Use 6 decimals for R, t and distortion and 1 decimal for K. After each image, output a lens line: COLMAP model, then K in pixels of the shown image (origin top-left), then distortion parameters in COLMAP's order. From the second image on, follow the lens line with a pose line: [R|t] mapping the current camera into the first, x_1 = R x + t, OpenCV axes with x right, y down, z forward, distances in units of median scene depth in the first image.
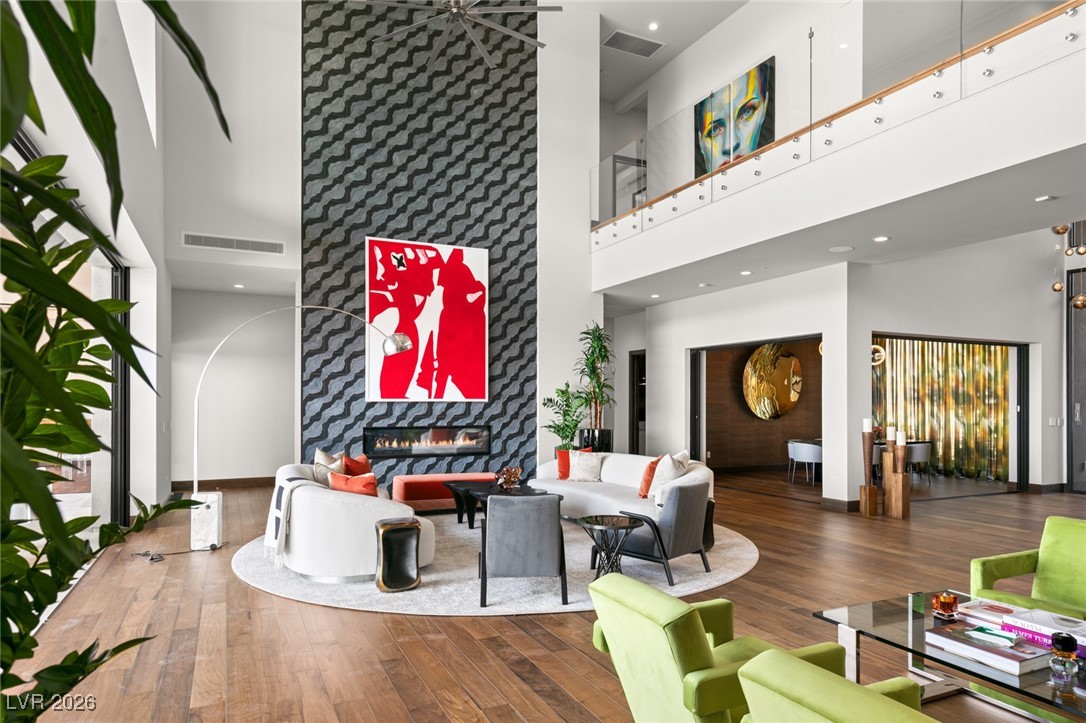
lens RADIAL K [[647.8, 0, 561.3], [0, 647.8, 400.8], [0, 0, 1]] dist [0.026141, 0.001192]
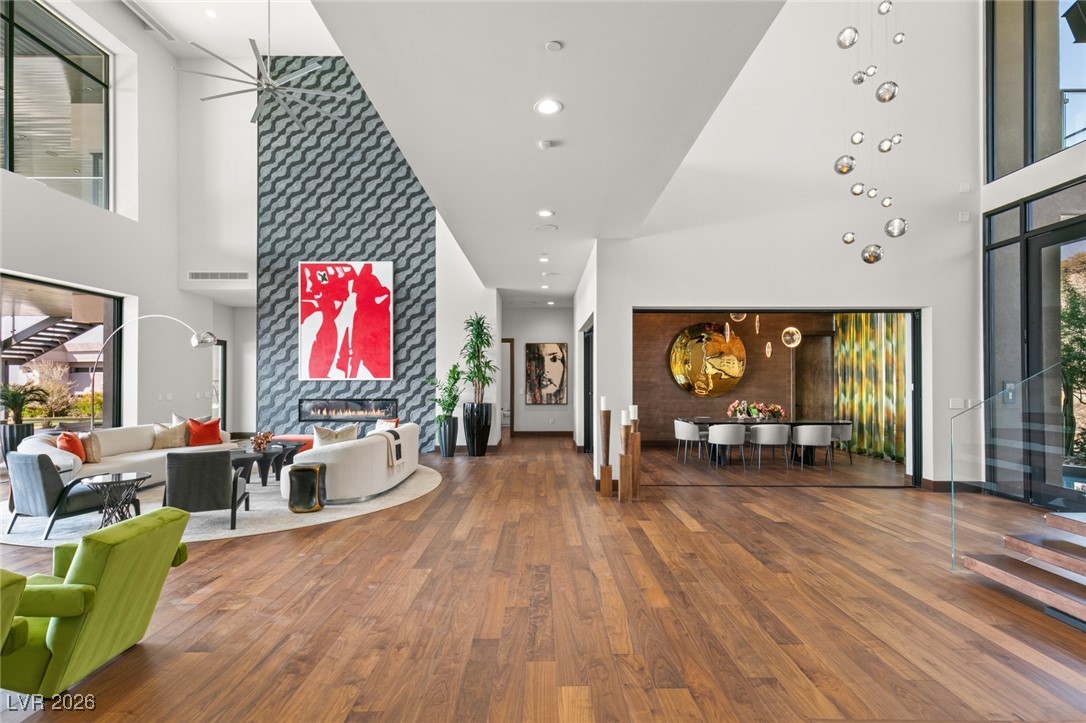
lens RADIAL K [[499.0, 0, 555.4], [0, 499.0, 380.9], [0, 0, 1]] dist [0.017401, -0.000580]
pose [[0.903885, -0.002117, -0.427770, 0.624195], [0.002405, 0.999997, 0.000133, 0.003524], [0.427768, -0.001148, 0.903888, 0.252931]]
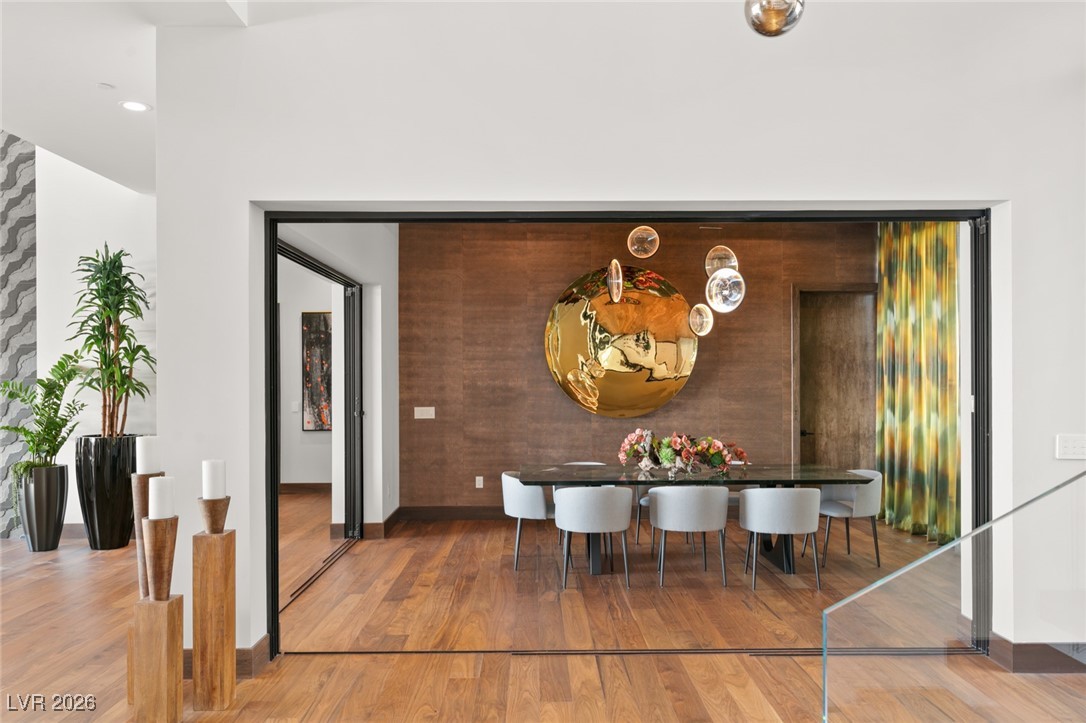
lens RADIAL K [[770.8, 0, 552.5], [0, 770.8, 383.0], [0, 0, 1]] dist [-0.018659, 0.004544]
pose [[0.905240, -0.005136, -0.424870, 0.744141], [0.007626, 0.999962, 0.004160, -0.001717], [0.424832, -0.007006, 0.905245, 0.610629]]
